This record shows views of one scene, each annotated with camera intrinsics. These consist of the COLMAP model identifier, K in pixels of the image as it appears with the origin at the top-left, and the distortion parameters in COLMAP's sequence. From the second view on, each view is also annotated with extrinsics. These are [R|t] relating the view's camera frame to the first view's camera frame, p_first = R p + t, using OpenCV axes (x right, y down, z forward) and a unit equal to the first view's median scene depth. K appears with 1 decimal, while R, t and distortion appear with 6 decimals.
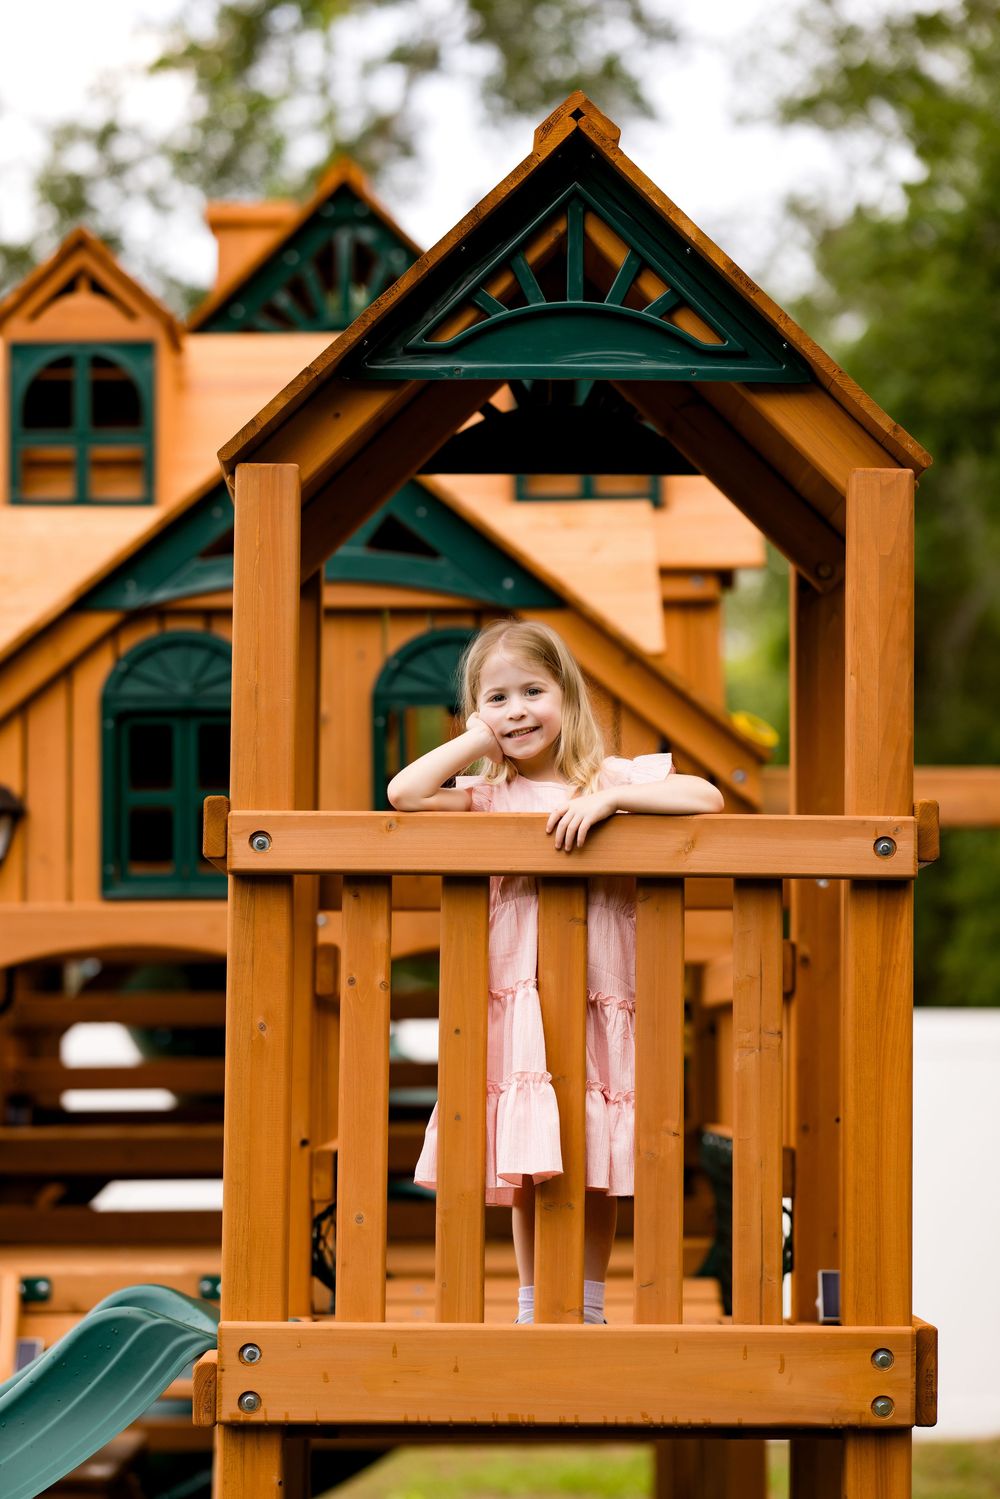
lens RADIAL K [[4173.9, 0, 500.0], [0, 4173.9, 749.5], [0, 0, 1]] dist [0.013446, 1.103996]
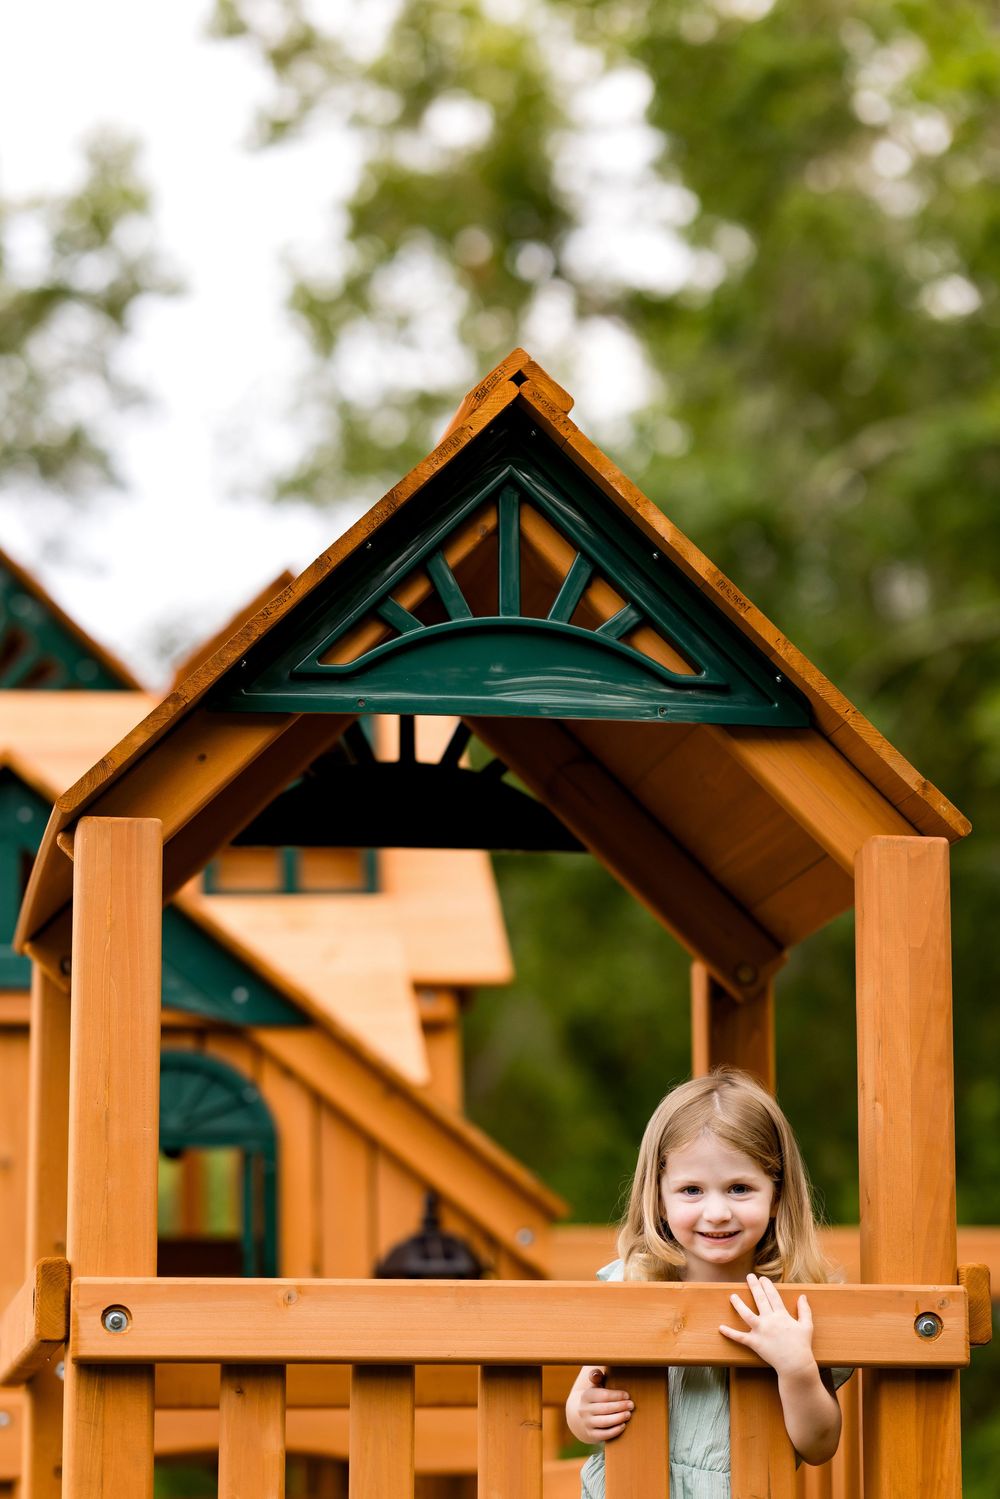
lens RADIAL K [[4567.1, 0, 500.0], [0, 4567.1, 749.5], [0, 0, 1]] dist [-0.051205, 0.859856]
pose [[0.988279, 0.018189, 0.151569, -0.113079], [-0.002659, 0.994777, -0.102038, 0.003730], [-0.152634, 0.100439, 0.983166, 0.171102]]
